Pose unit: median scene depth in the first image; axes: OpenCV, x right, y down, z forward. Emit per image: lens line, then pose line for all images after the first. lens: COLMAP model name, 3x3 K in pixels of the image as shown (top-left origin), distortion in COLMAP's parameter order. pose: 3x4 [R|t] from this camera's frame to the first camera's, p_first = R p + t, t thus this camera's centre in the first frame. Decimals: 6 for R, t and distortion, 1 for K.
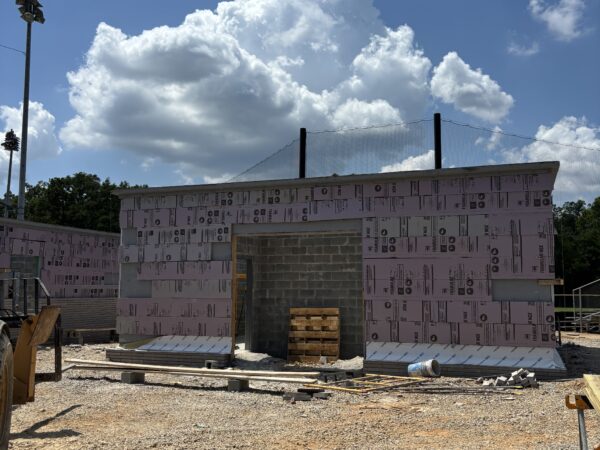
lens RADIAL K [[602.4, 0, 300.5], [0, 602.4, 226.3], [0, 0, 1]] dist [0.027905, 0.000000]
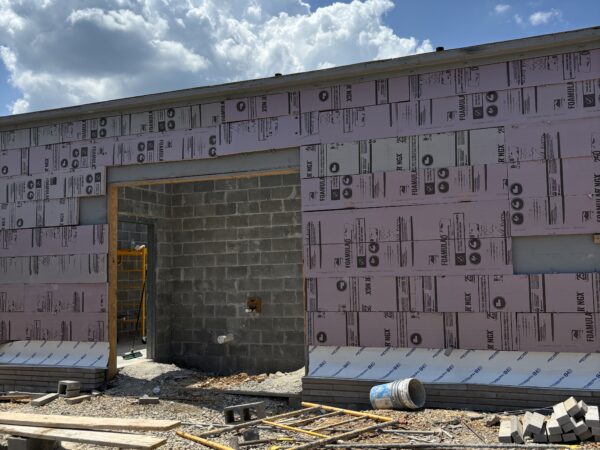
lens RADIAL K [[602.4, 0, 316.6], [0, 602.4, 225.4], [0, 0, 1]] dist [0.027905, 0.000000]
pose [[0.999650, -0.026186, -0.003730, 0.121588], [0.026265, 0.999389, 0.023048, 0.054209], [0.003124, -0.023138, 0.999727, 0.387812]]
